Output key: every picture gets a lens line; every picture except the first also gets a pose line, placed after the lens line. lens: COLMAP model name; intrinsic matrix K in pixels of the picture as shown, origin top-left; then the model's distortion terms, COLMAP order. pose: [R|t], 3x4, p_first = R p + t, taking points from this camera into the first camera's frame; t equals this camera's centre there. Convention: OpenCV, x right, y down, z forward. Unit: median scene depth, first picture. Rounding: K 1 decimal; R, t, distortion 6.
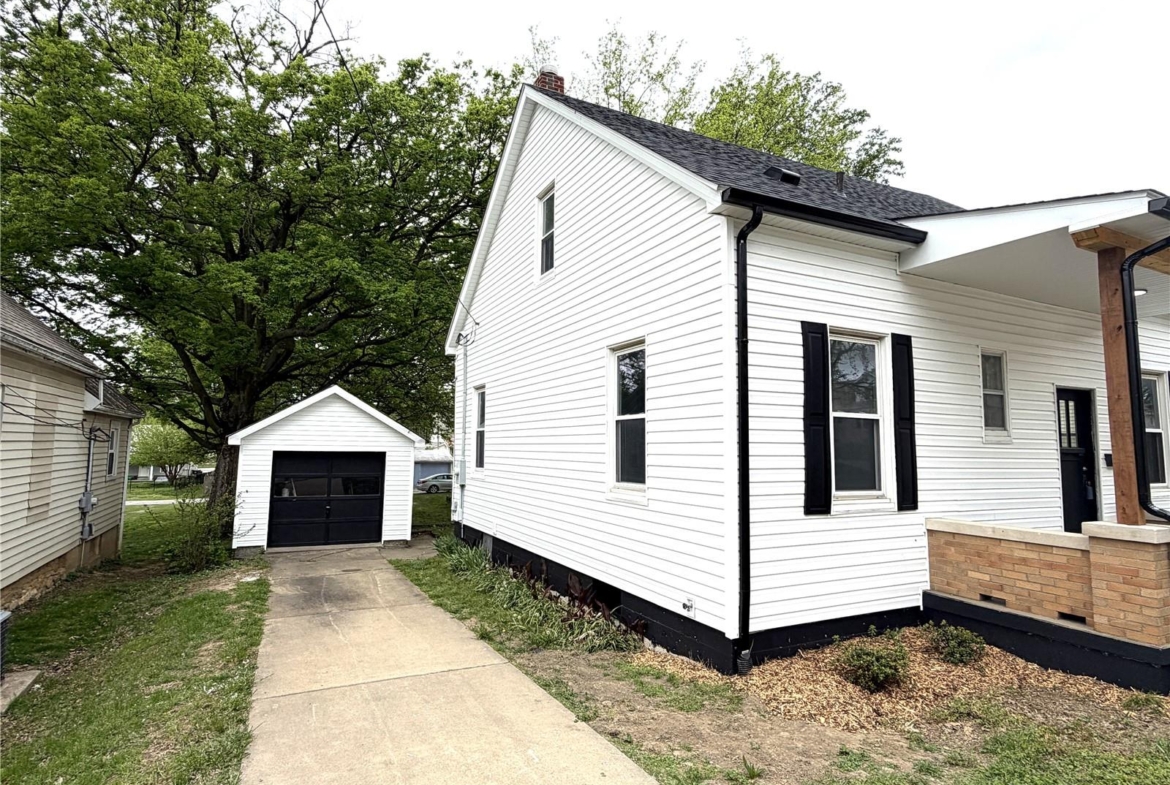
lens RADIAL K [[616.3, 0, 585.3], [0, 616.3, 386.0], [0, 0, 1]] dist [0.000010, 0.000099]
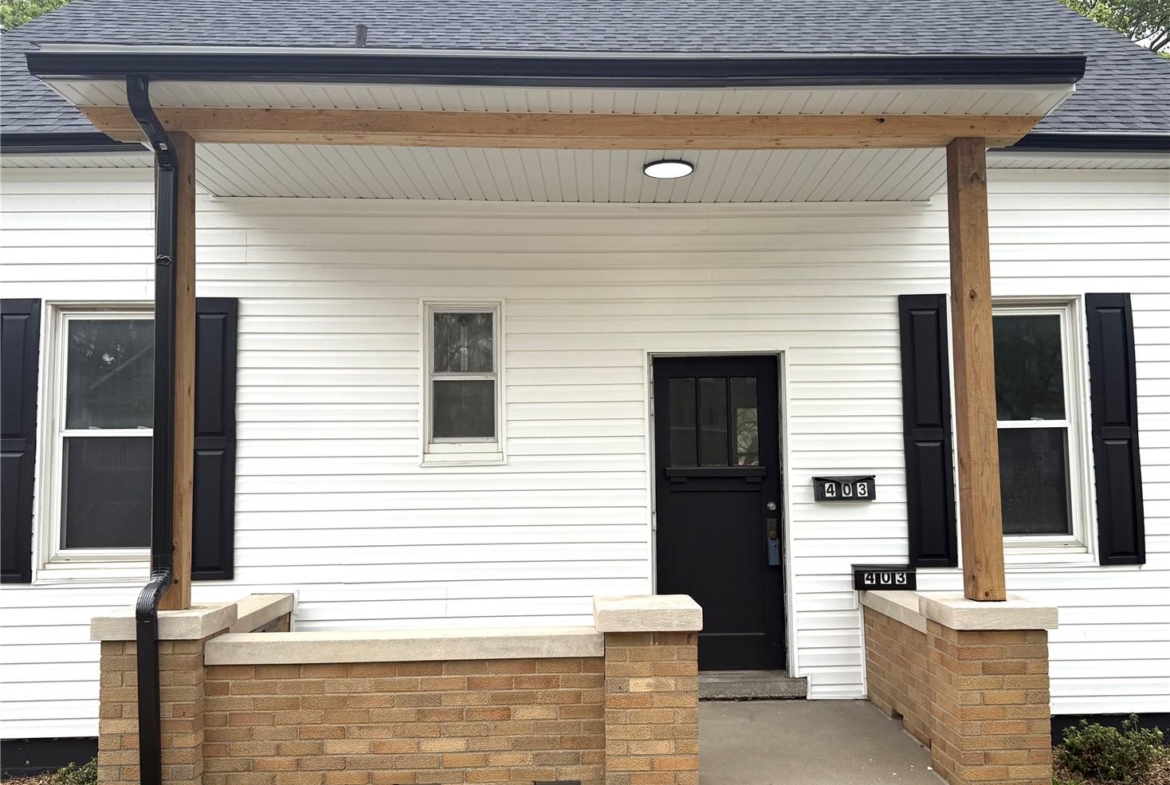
lens RADIAL K [[662.1, 0, 866.3], [0, 662.1, 410.8], [0, 0, 1]] dist [0.015021, -0.000835]
pose [[0.910372, -0.065254, -0.408613, 0.760335], [0.064228, 0.997803, -0.016249, 0.046067], [0.408776, -0.011452, 0.912563, 0.354838]]
